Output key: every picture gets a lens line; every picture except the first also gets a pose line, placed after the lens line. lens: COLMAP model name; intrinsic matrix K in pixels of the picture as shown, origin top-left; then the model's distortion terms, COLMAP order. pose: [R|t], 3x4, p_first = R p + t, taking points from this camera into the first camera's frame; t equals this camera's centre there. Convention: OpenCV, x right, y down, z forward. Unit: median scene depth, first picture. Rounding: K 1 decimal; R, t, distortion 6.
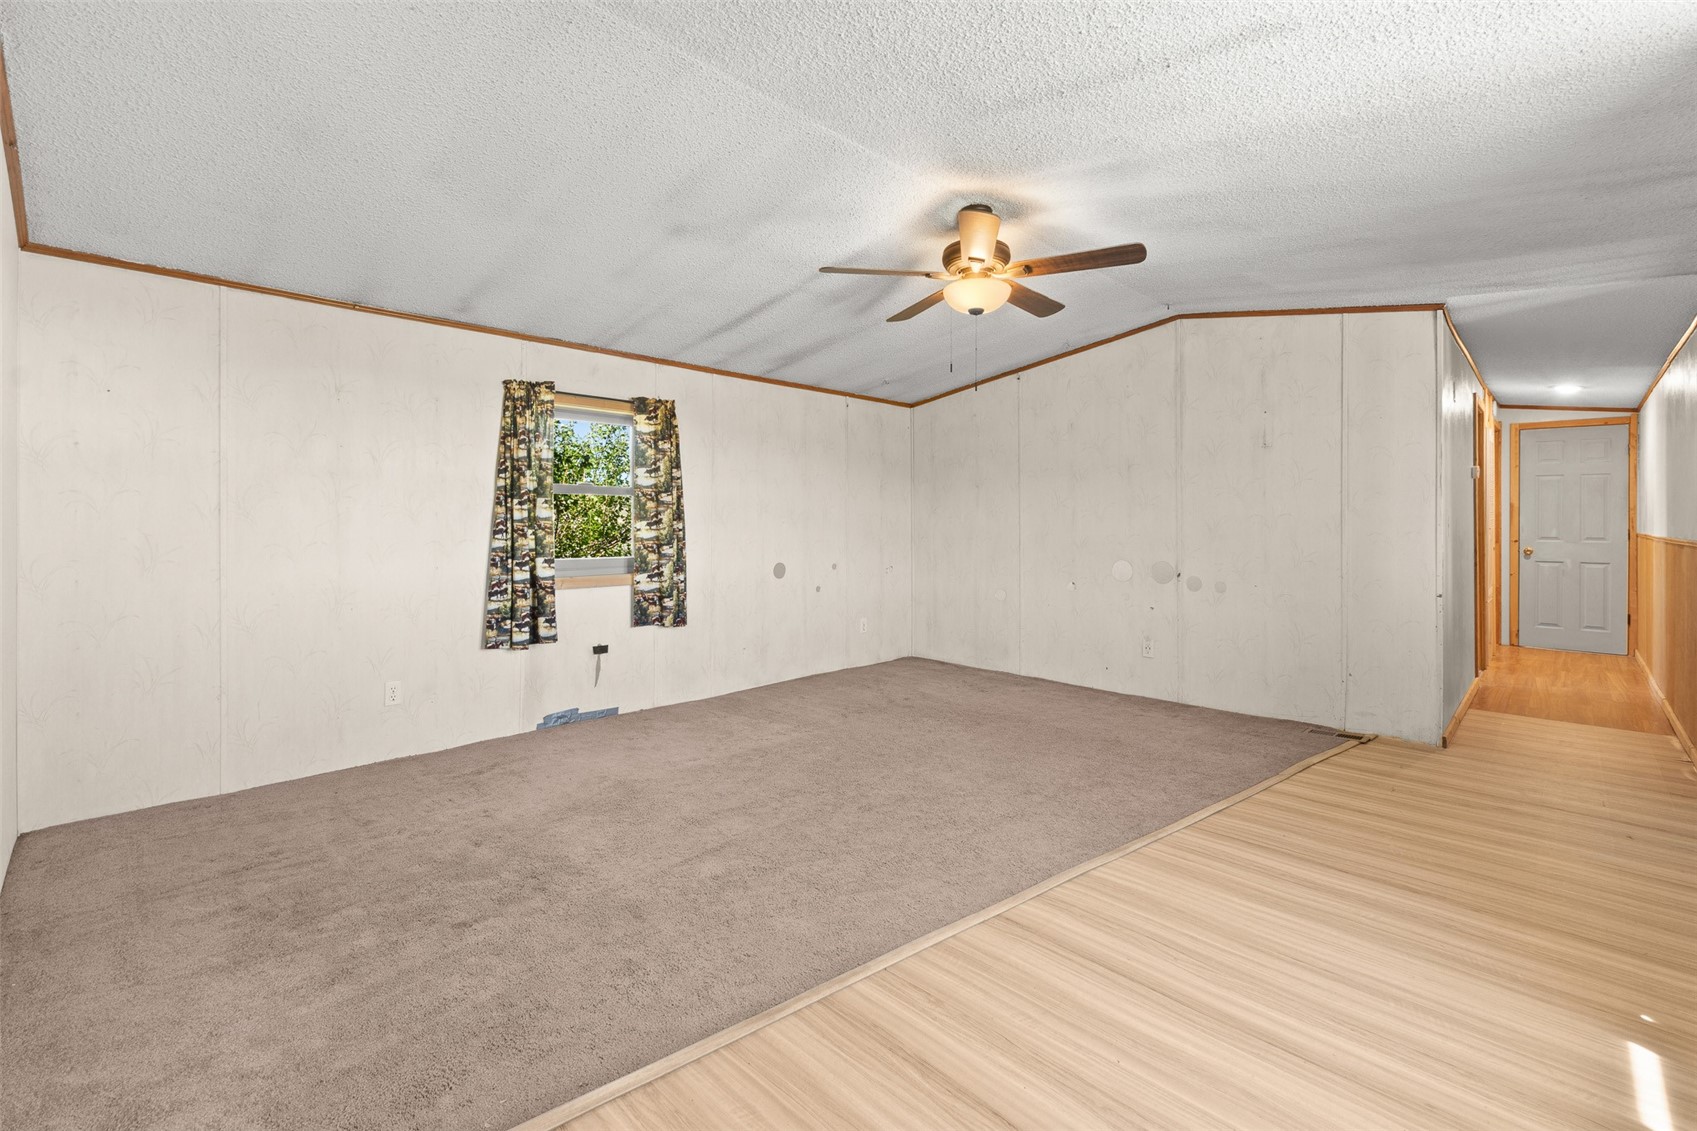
lens RADIAL K [[724.5, 0, 850.7], [0, 724.5, 520.7], [0, 0, 1]] dist [-0.009996, -0.000327]
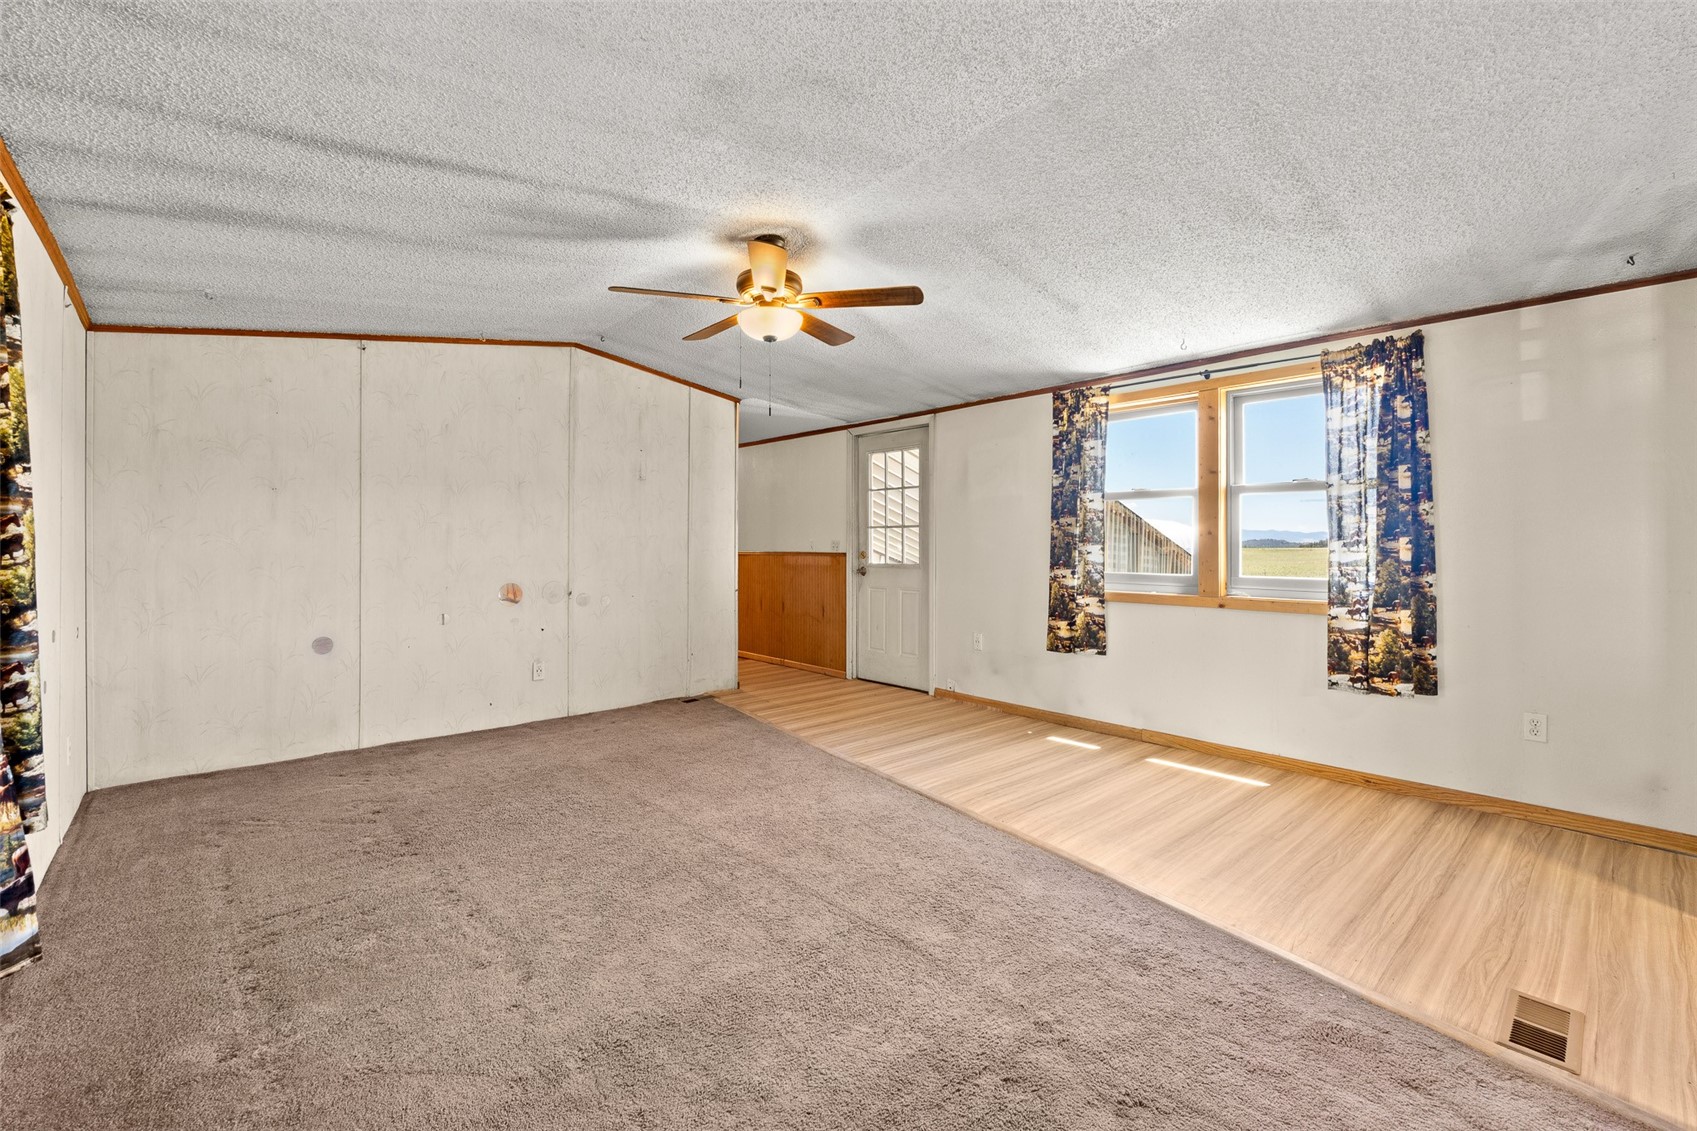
lens RADIAL K [[717.6, 0, 851.1], [0, 717.6, 543.6], [0, 0, 1]] dist [-0.003155, -0.000279]
pose [[0.061224, -0.005796, 0.998107, -0.678611], [-0.002376, 0.999979, 0.005952, -0.003882], [-0.998121, -0.002736, 0.061209, 0.660105]]
